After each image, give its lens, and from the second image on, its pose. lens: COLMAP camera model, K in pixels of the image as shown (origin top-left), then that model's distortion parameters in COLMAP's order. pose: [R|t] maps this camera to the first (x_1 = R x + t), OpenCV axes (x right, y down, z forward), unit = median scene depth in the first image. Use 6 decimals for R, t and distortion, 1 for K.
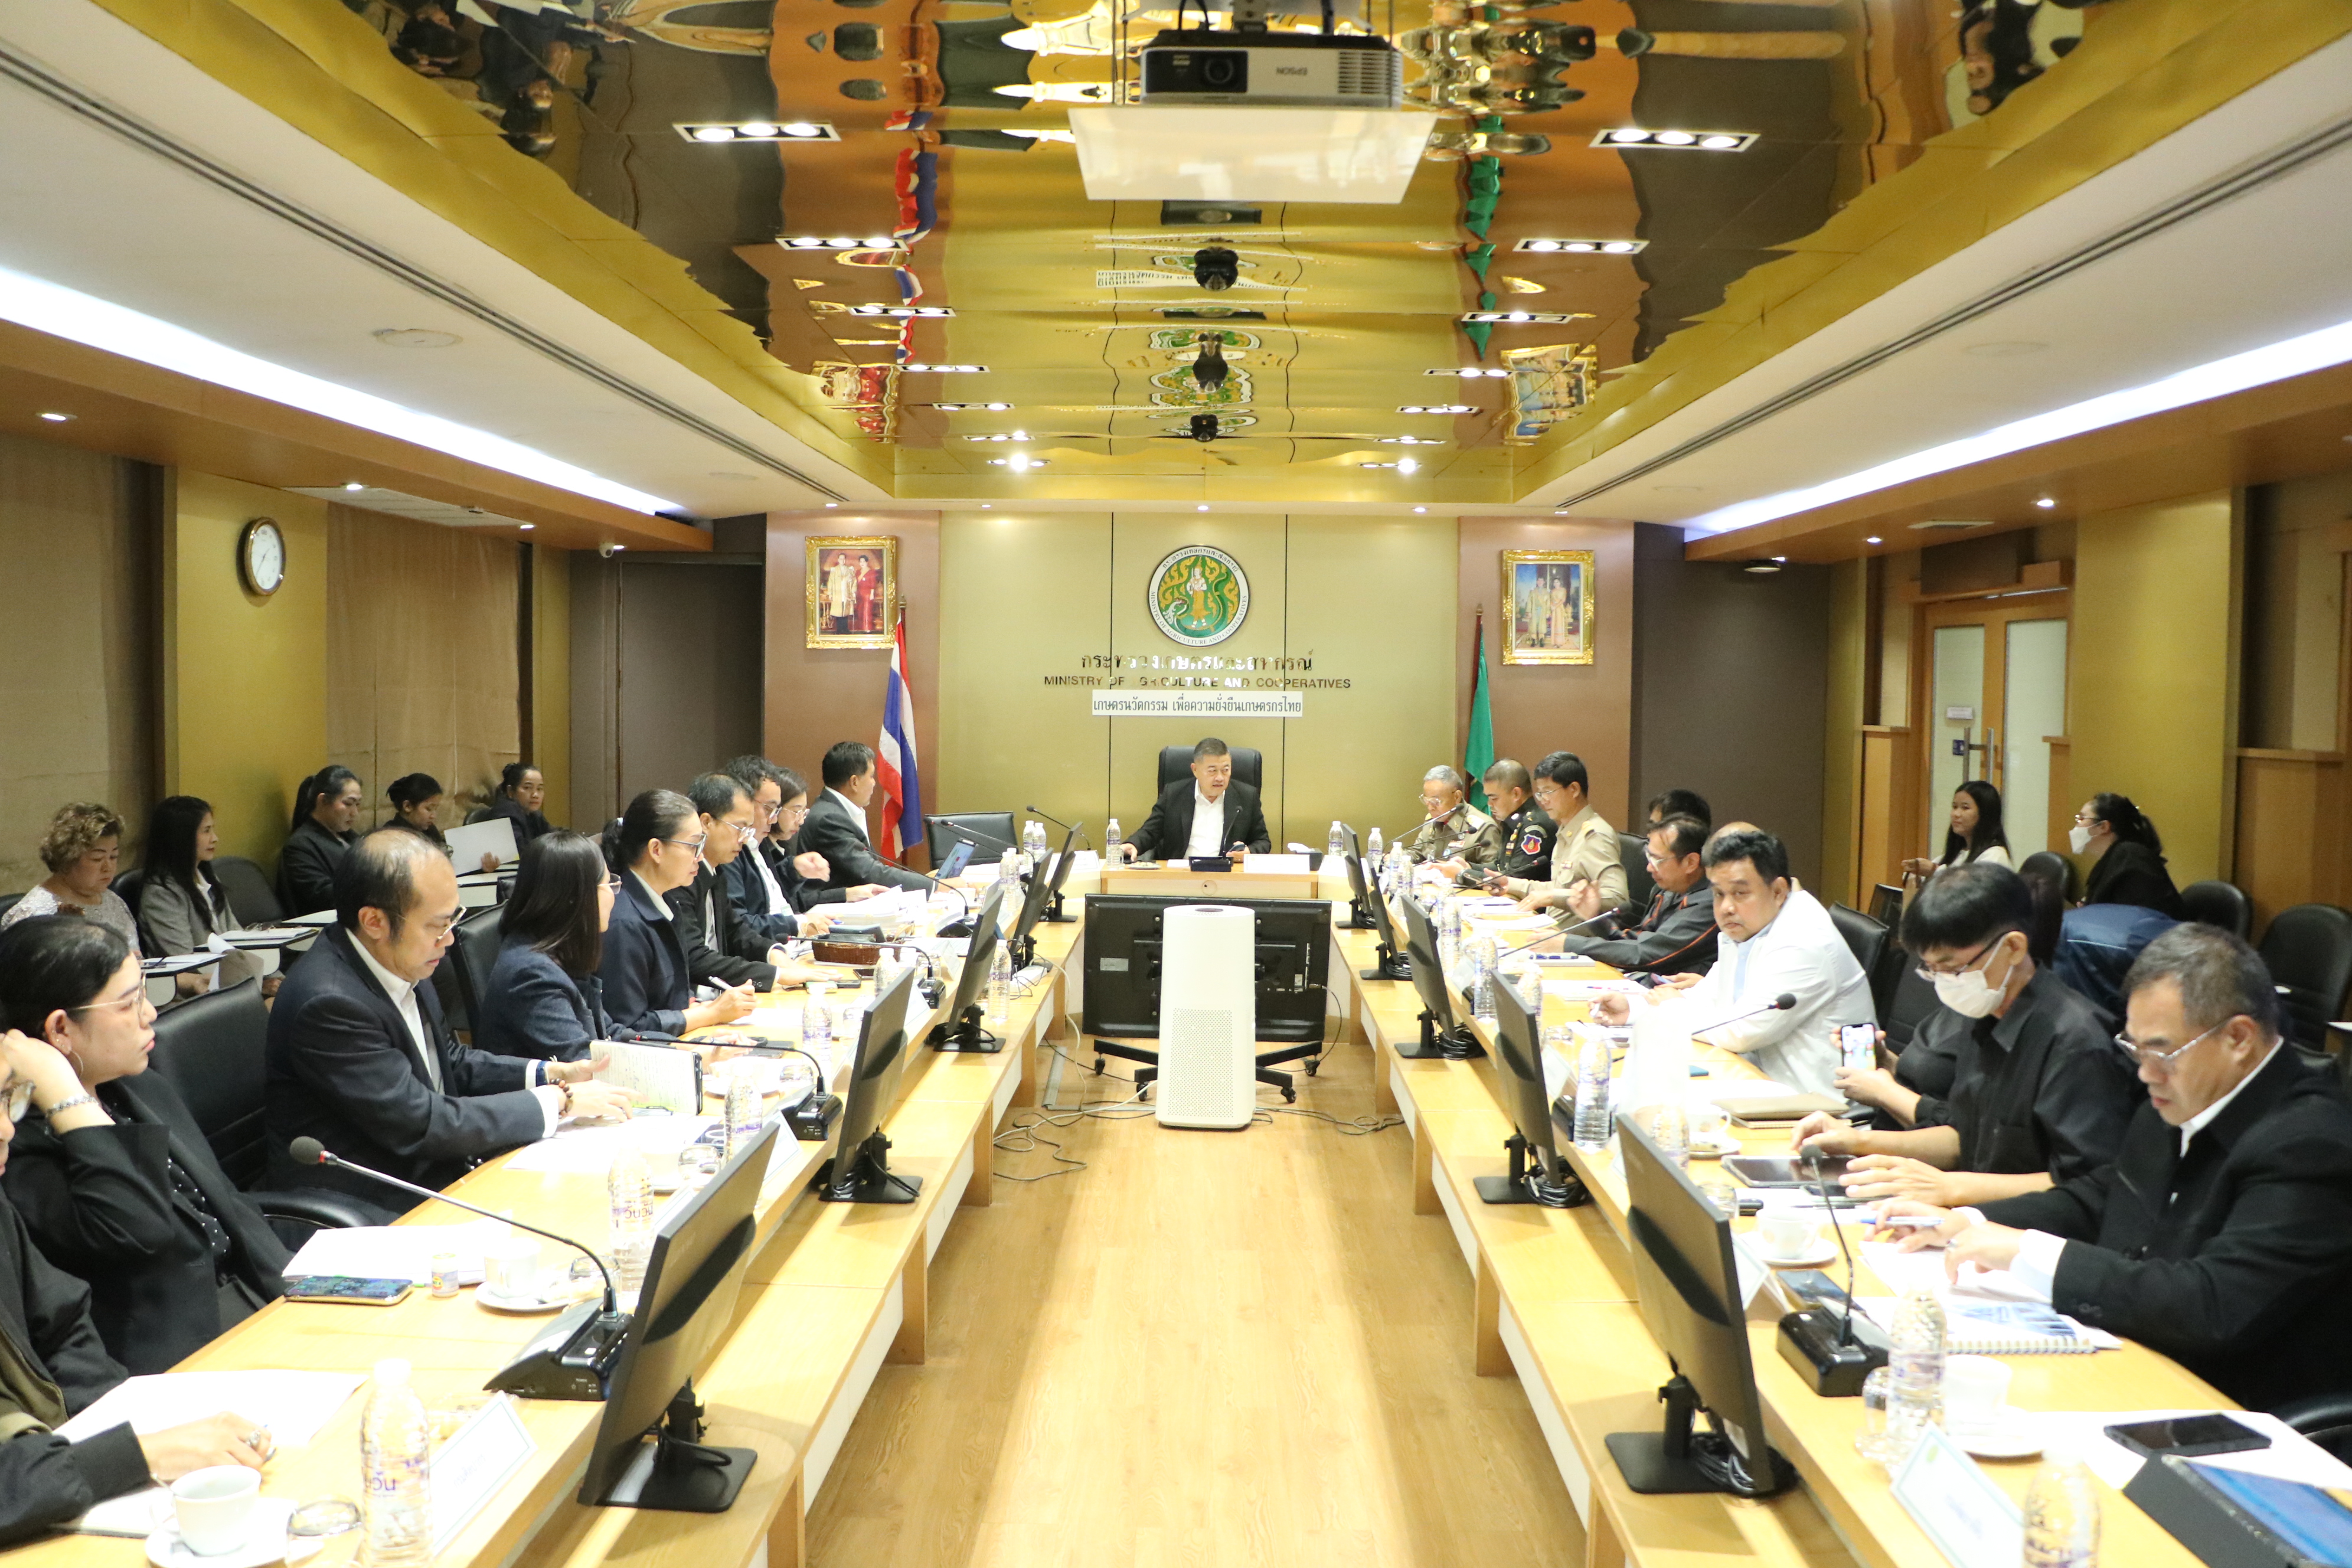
lens RADIAL K [[1968.5, 0, 1182.7], [0, 1968.5, 796.3], [0, 0, 1]] dist [-0.189578, 0.163851]
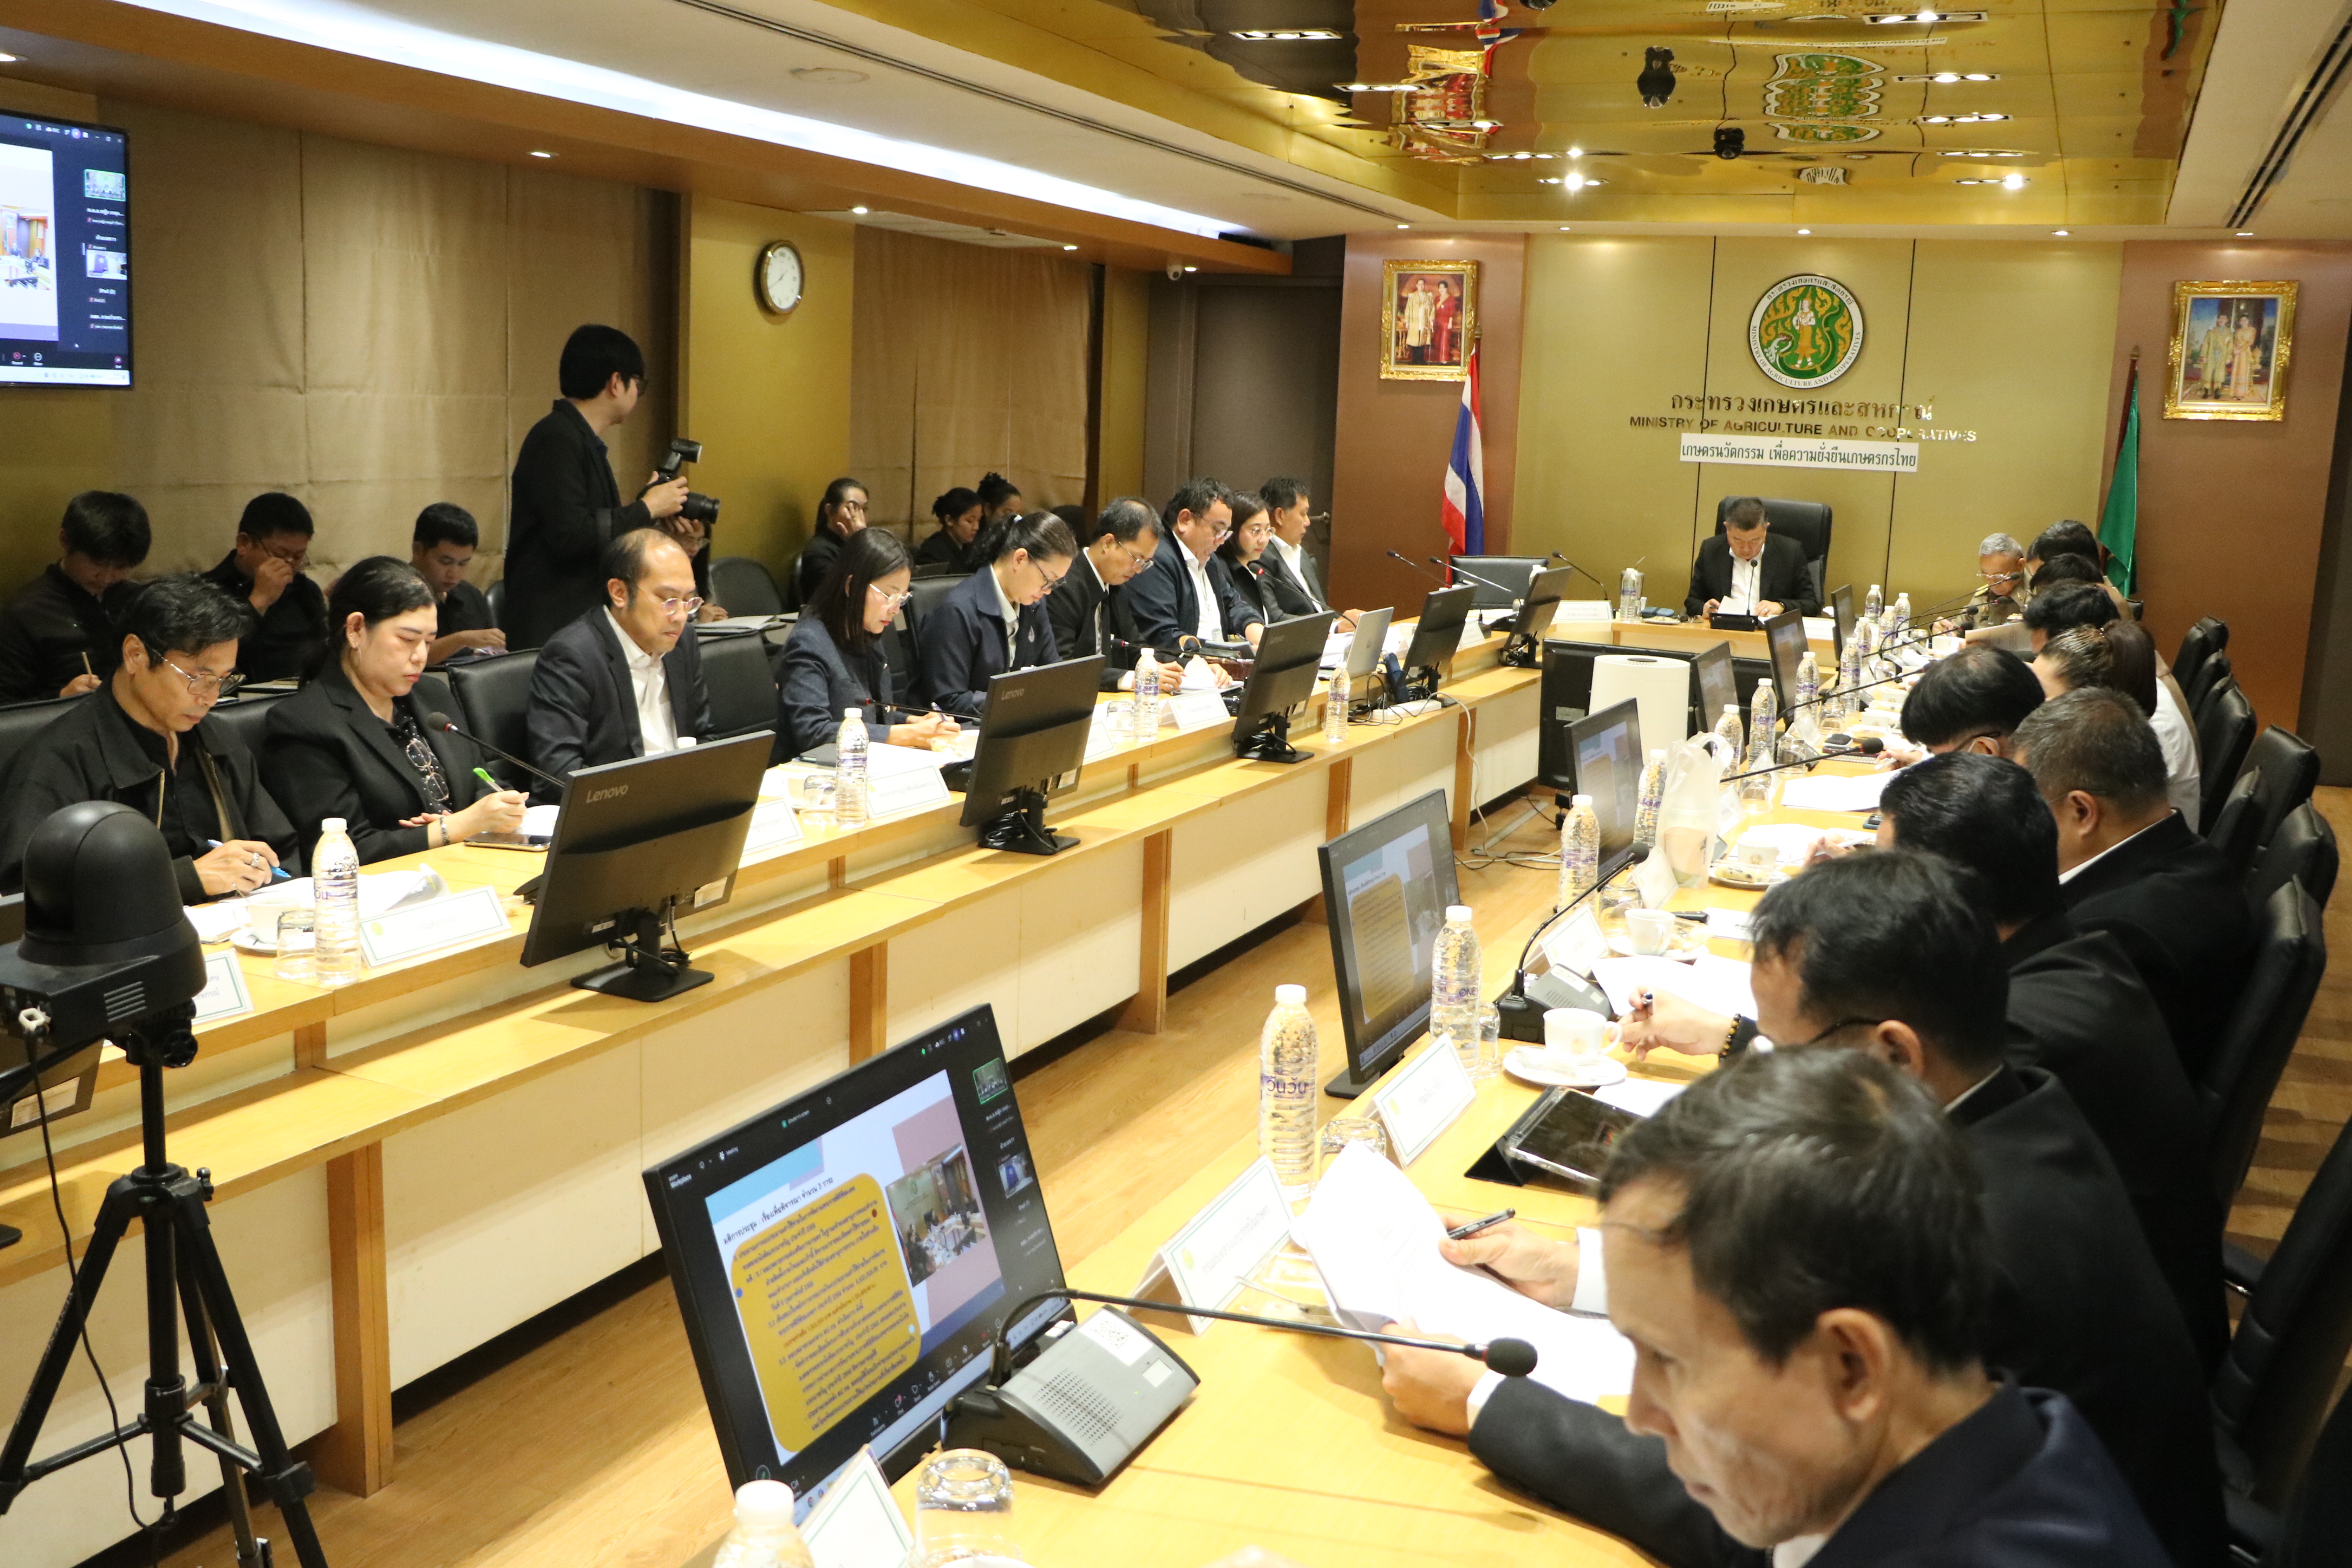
lens RADIAL K [[2265.3, 0, 1171.8], [0, 2265.3, 818.1], [0, 0, 1]] dist [-0.138242, 0.213617]
pose [[0.920784, 0.090469, -0.379438, 0.149828], [-0.047070, 0.991395, 0.122151, 0.007197], [0.387223, -0.094615, 0.917118, -0.066920]]
